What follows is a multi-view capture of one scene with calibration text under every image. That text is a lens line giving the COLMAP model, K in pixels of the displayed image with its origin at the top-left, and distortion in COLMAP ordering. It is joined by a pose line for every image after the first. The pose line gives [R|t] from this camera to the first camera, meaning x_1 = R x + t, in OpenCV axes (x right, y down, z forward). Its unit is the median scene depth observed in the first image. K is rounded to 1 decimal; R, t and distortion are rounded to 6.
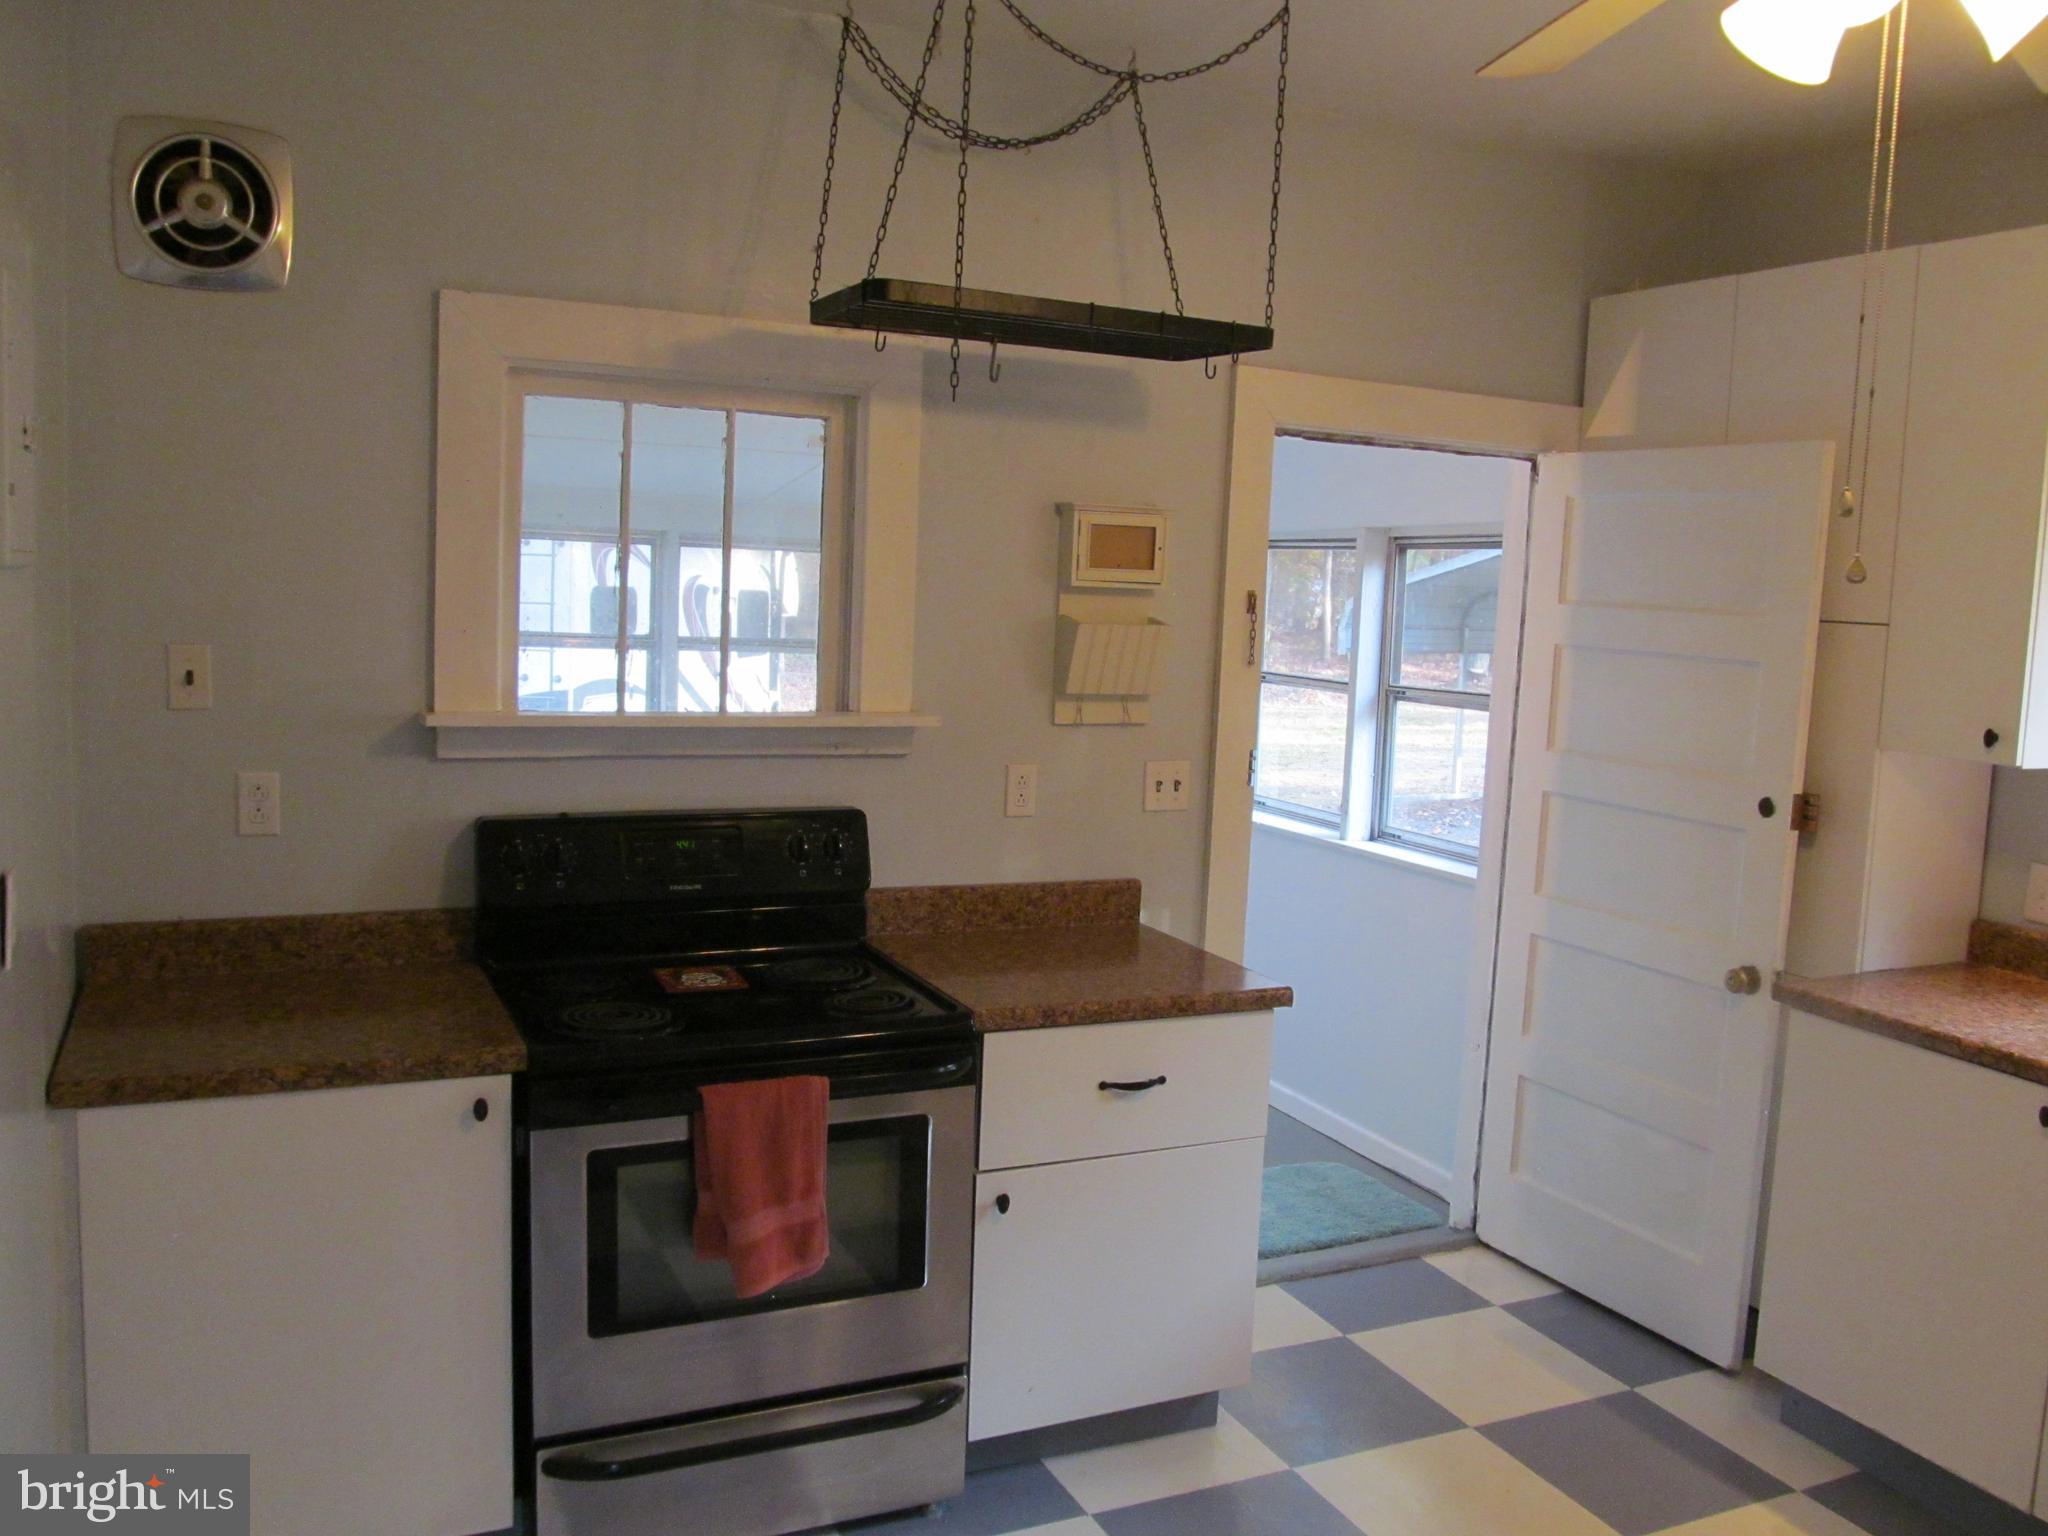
lens RADIAL K [[1715.0, 0, 1029.9], [0, 1715.0, 774.9], [0, 0, 1]] dist [-0.069630, 0.034055]
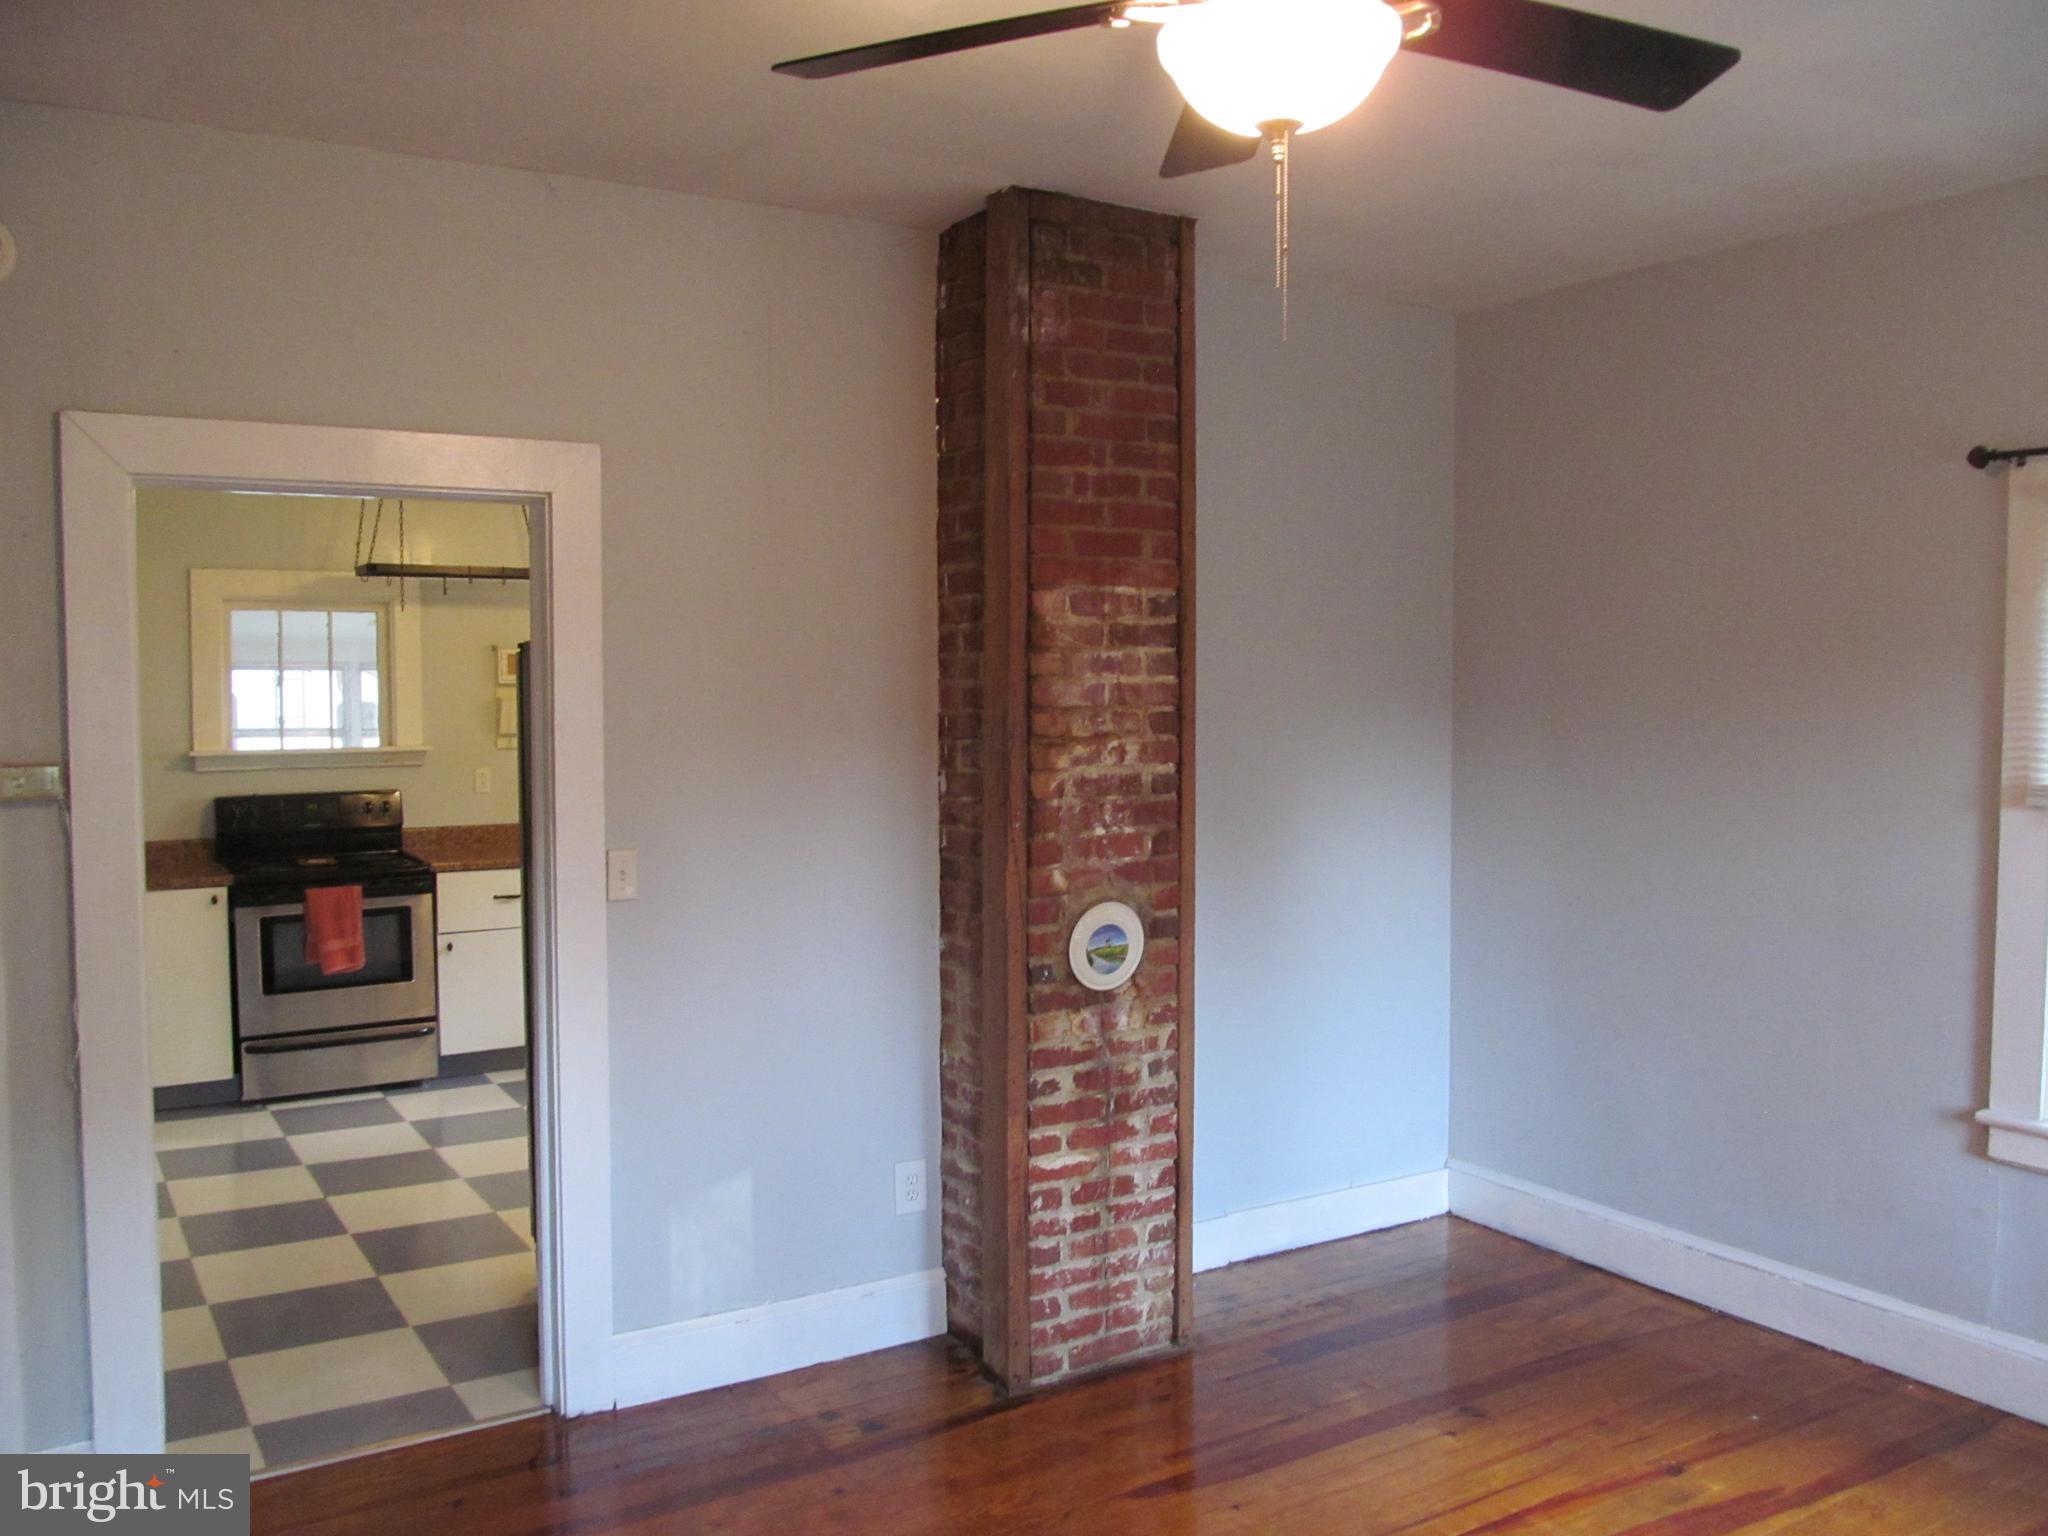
lens RADIAL K [[1715.0, 0, 1022.2], [0, 1715.0, 765.7], [0, 0, 1]] dist [-0.069630, 0.034055]
pose [[0.993116, -0.049667, 0.106085, 0.530685], [0.055943, 0.996804, -0.057022, 0.180768], [-0.102914, 0.062564, 0.992721, -1.412424]]
